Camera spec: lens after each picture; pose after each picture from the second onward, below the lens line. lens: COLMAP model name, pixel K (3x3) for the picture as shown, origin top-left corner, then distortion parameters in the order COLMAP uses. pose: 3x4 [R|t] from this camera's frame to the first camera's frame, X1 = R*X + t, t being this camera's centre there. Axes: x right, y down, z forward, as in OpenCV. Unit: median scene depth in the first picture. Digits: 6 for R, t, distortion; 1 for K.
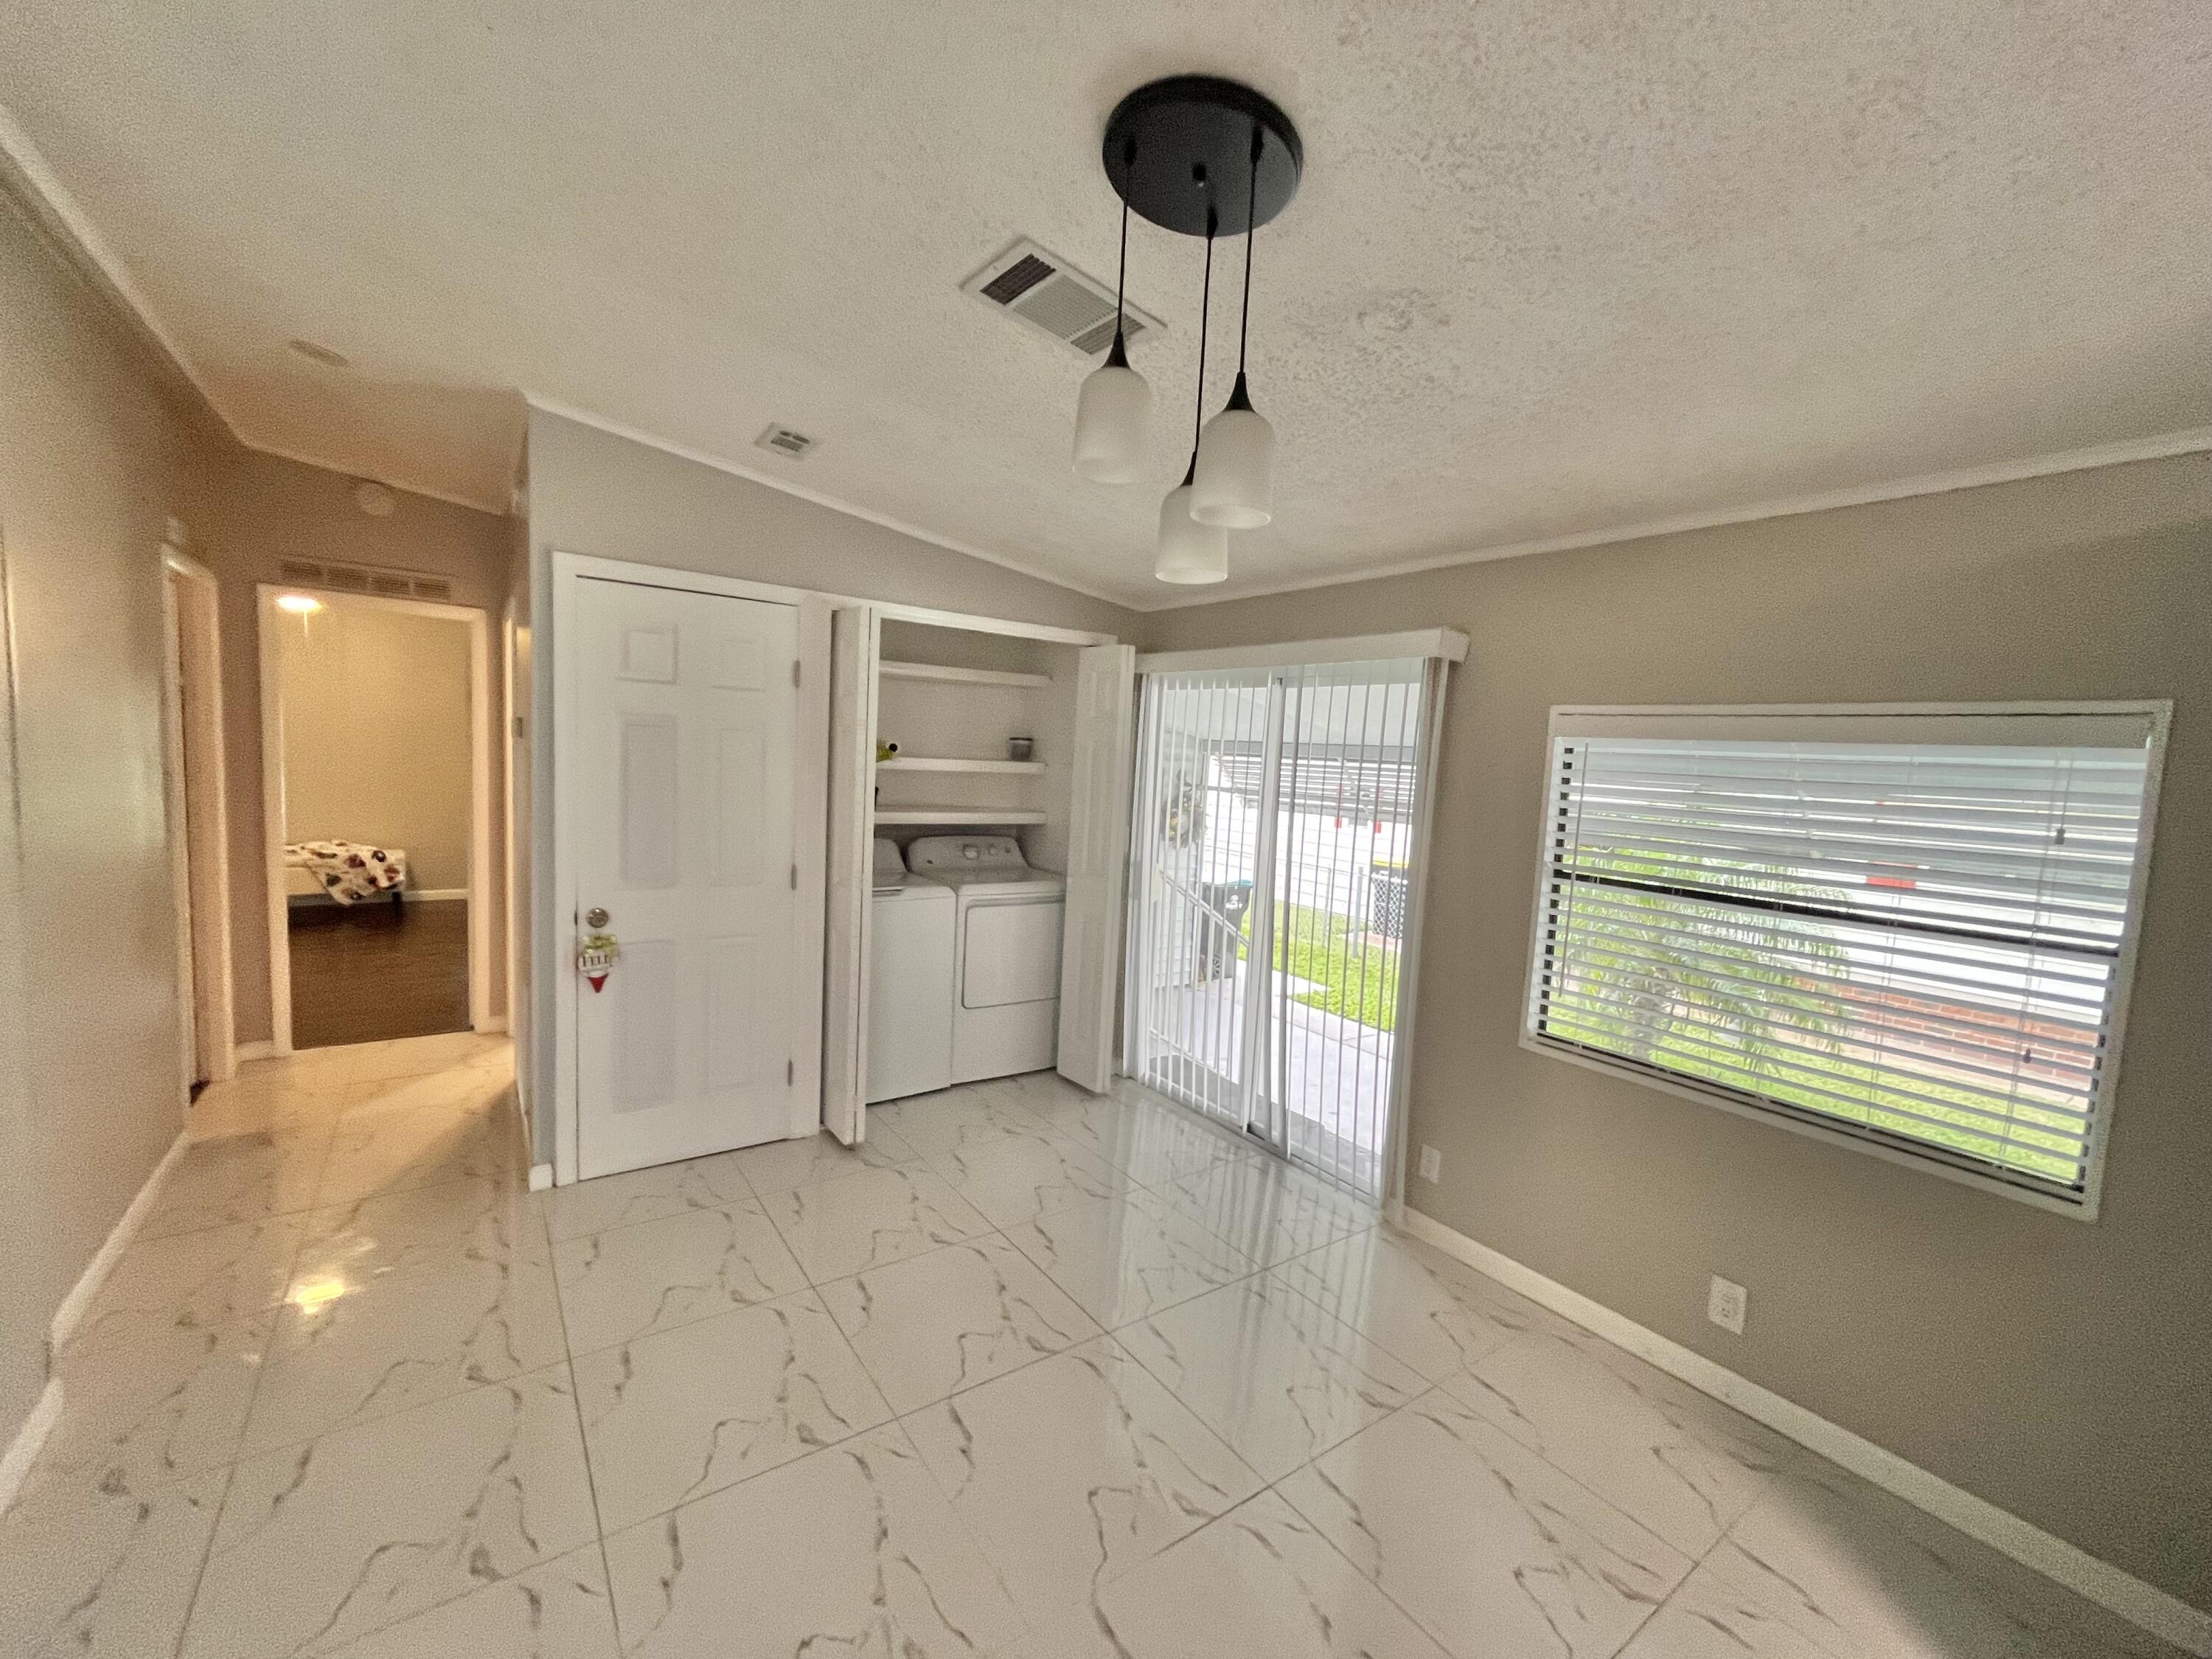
lens RADIAL K [[895.2, 0, 1106.0], [0, 895.2, 829.5], [0, 0, 1]] dist [-0.000478, 0.000127]
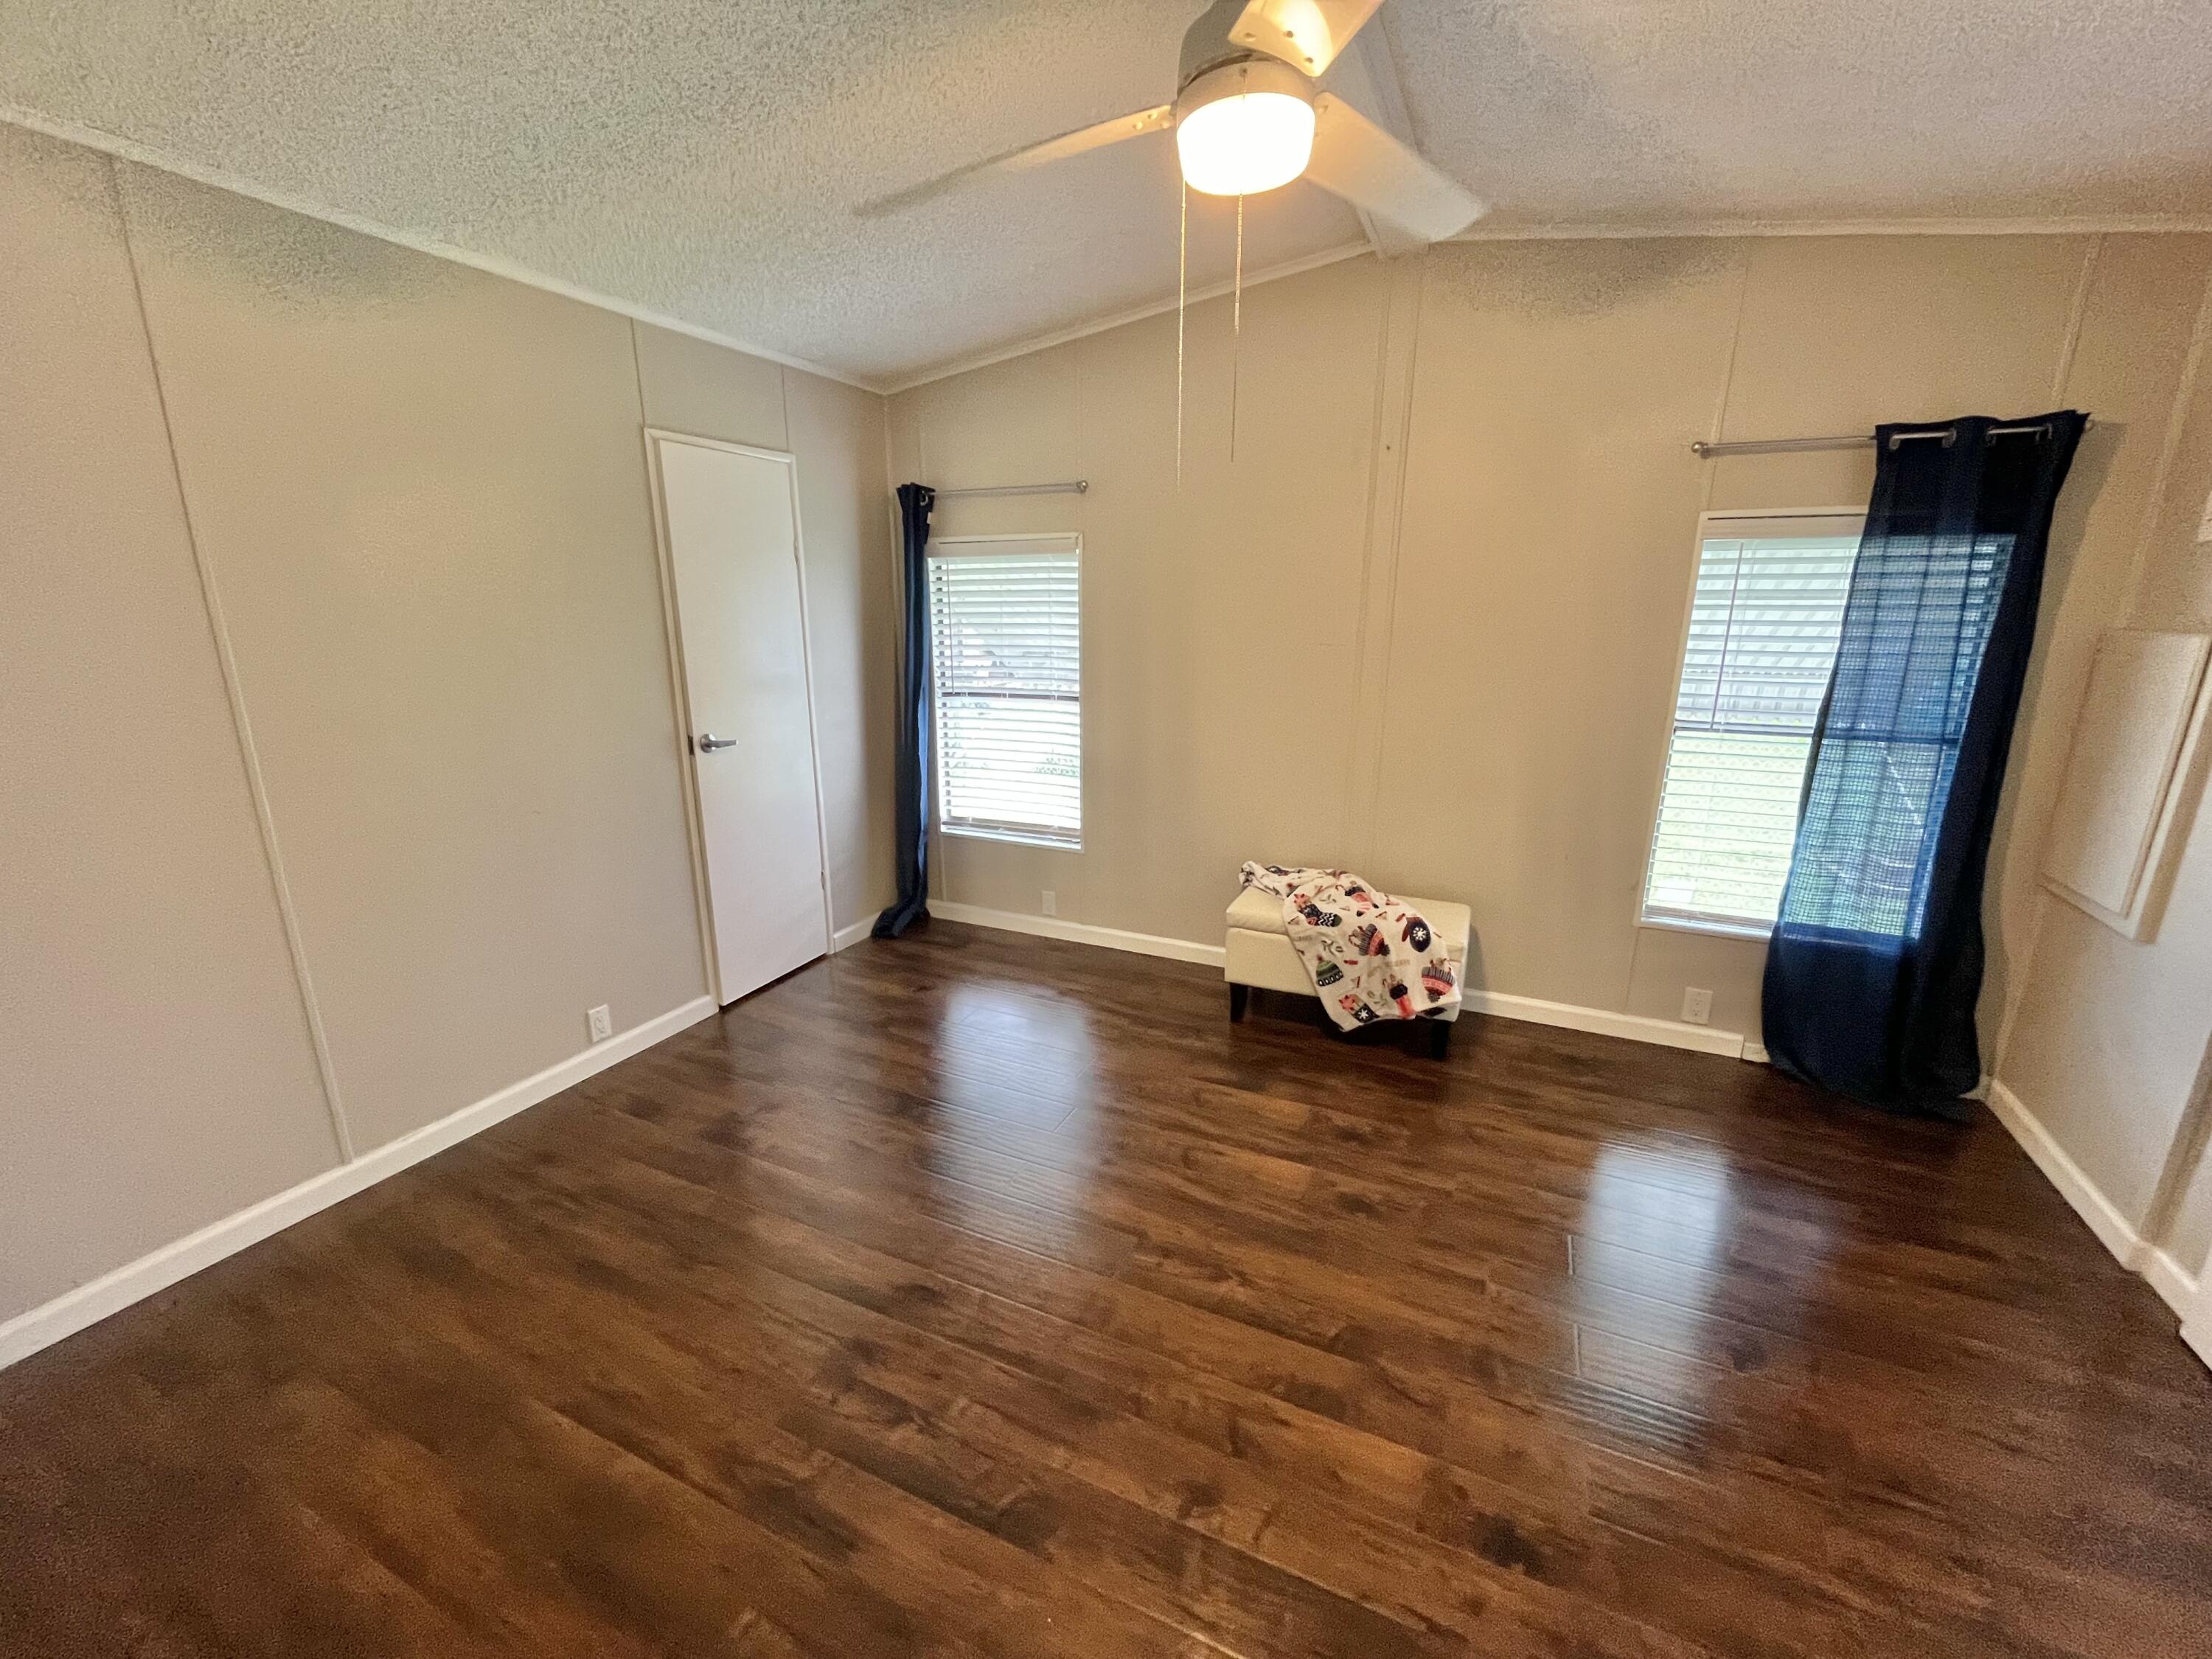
lens RADIAL K [[895.2, 0, 1106.0], [0, 895.2, 829.5], [0, 0, 1]] dist [-0.000478, 0.000127]
pose [[0.494364, 0.159312, -0.854531, -0.538394], [-0.057118, 0.986891, 0.150944, -0.075690], [0.867376, -0.025812, 0.496983, 0.672274]]
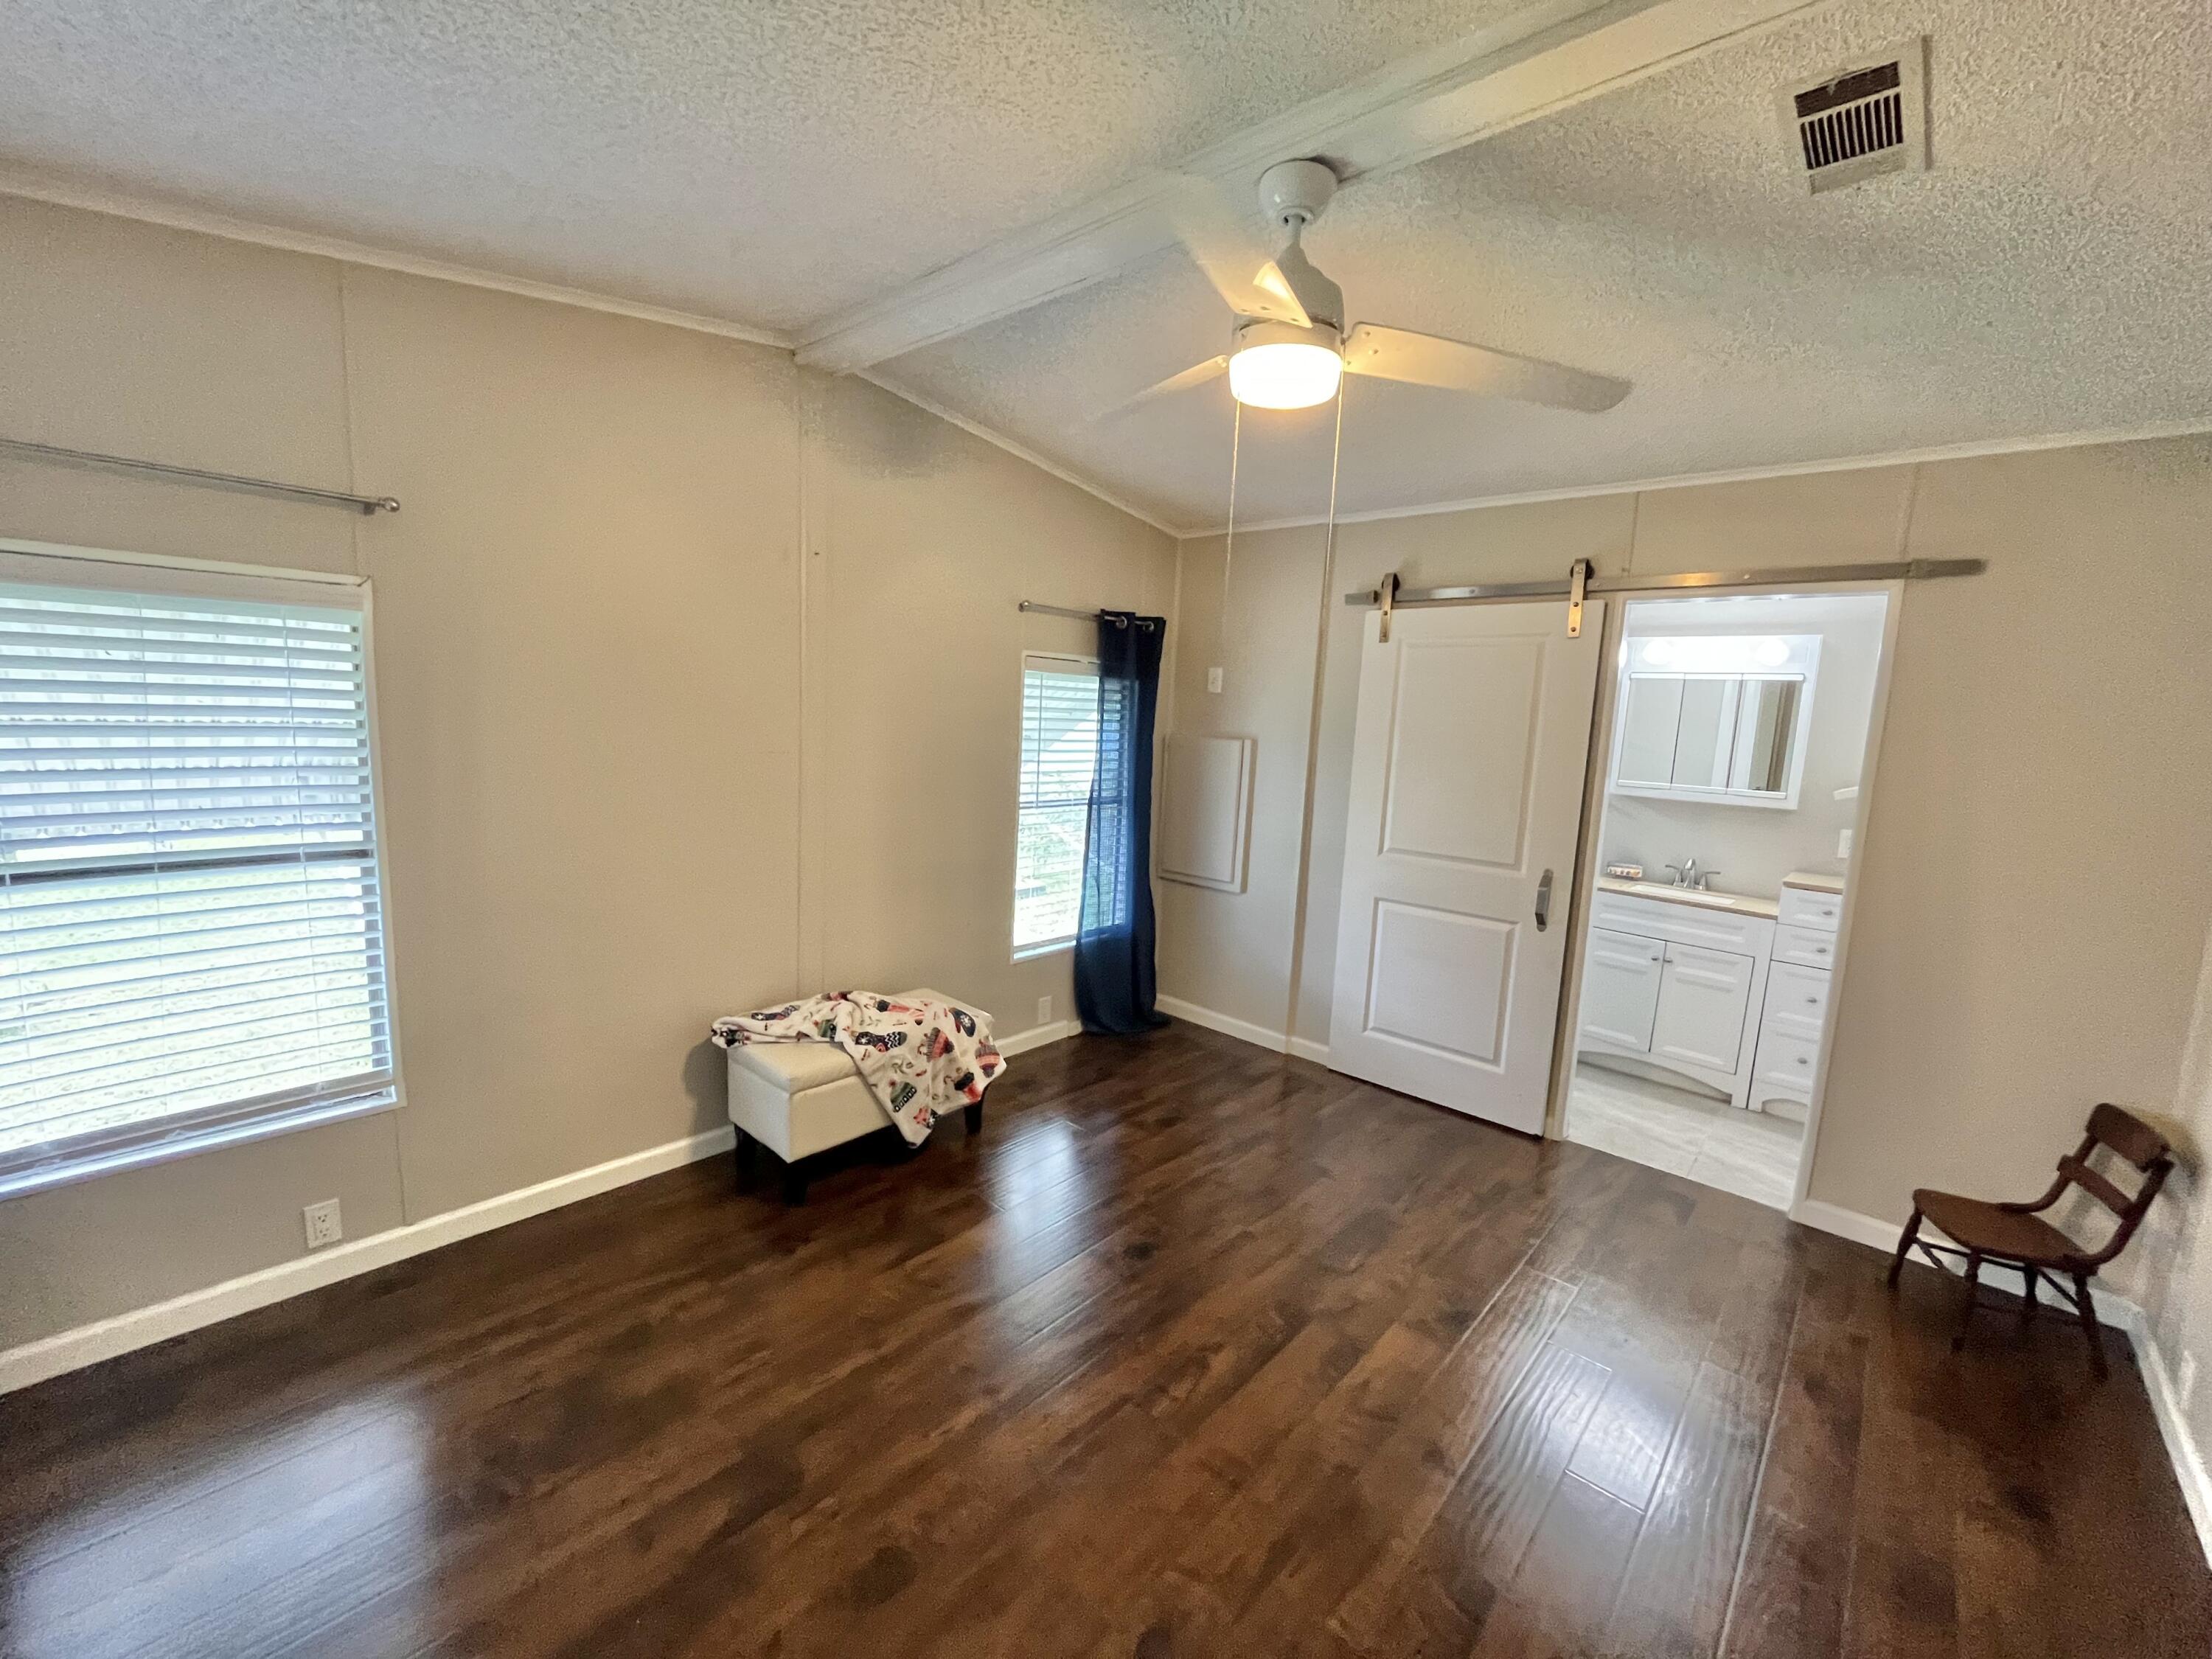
lens RADIAL K [[895.2, 0, 1106.0], [0, 895.2, 829.5], [0, 0, 1]] dist [-0.000478, 0.000127]
pose [[0.977813, -0.037402, 0.206113, -0.841685], [0.026875, 0.998199, 0.053640, -0.089881], [-0.207748, -0.046910, 0.977057, 0.559271]]
